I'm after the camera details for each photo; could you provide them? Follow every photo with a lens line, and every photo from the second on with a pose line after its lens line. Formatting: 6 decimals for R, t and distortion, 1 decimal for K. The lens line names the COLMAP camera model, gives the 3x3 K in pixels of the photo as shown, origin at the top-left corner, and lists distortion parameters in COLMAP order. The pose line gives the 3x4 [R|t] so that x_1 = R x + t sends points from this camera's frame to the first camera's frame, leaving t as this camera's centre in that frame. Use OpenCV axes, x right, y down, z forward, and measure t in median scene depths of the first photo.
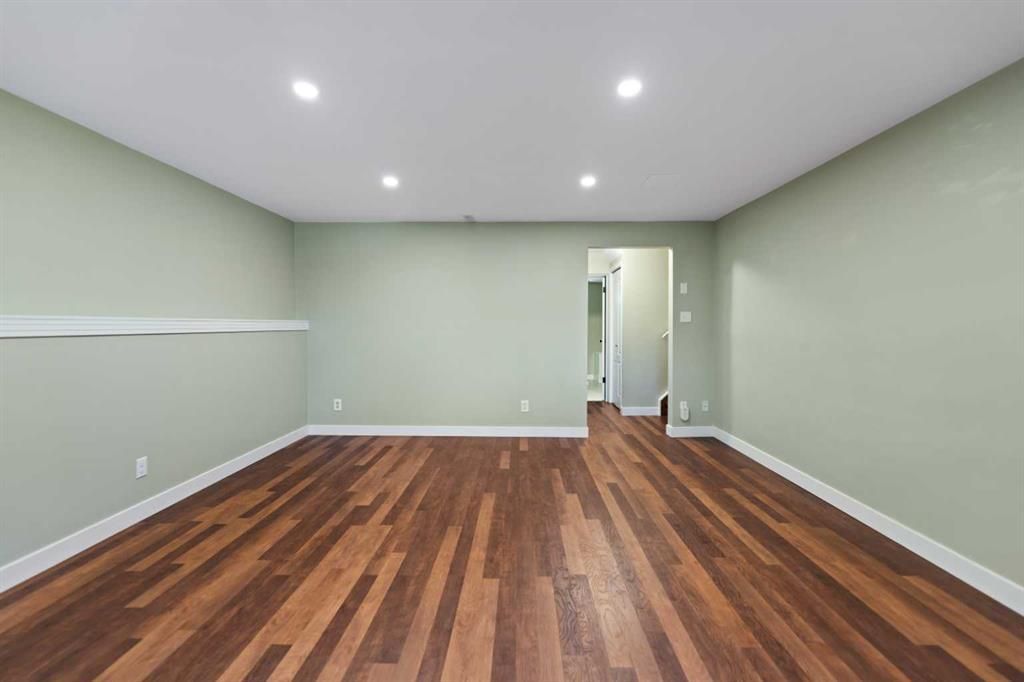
lens RADIAL K [[425.7, 0, 513.3], [0, 425.7, 320.0], [0, 0, 1]] dist [-0.002889, 0.000028]
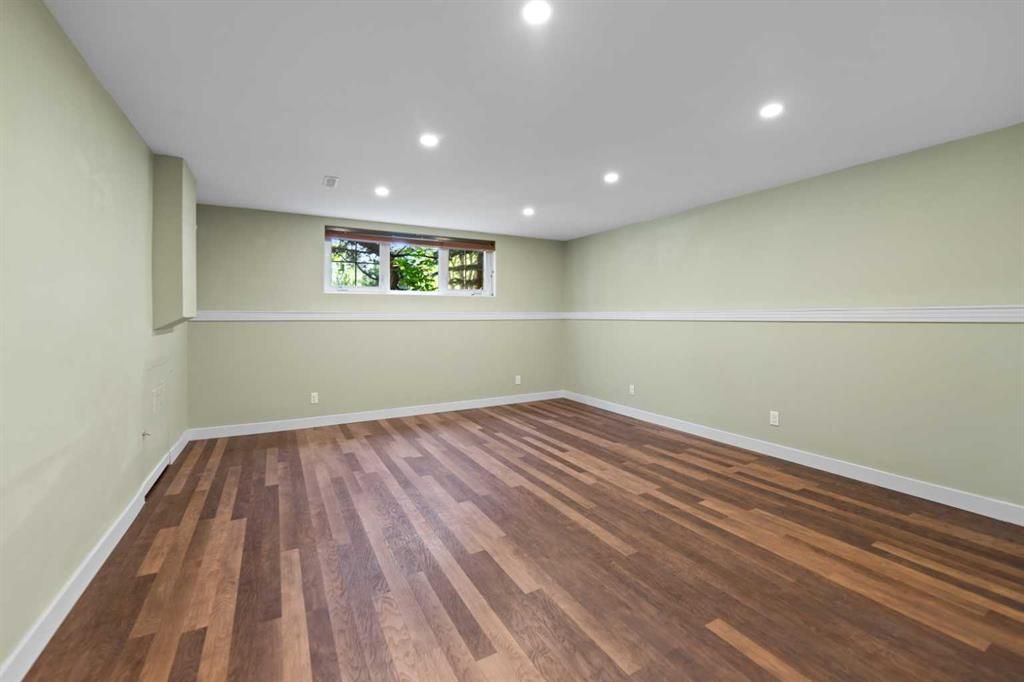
lens RADIAL K [[425.7, 0, 513.3], [0, 425.7, 320.0], [0, 0, 1]] dist [-0.002889, 0.000028]
pose [[-0.863846, 0.005987, -0.503720, 0.586714], [0.009024, 0.999953, -0.003592, 0.027868], [0.503675, -0.007649, -0.863859, 1.908980]]
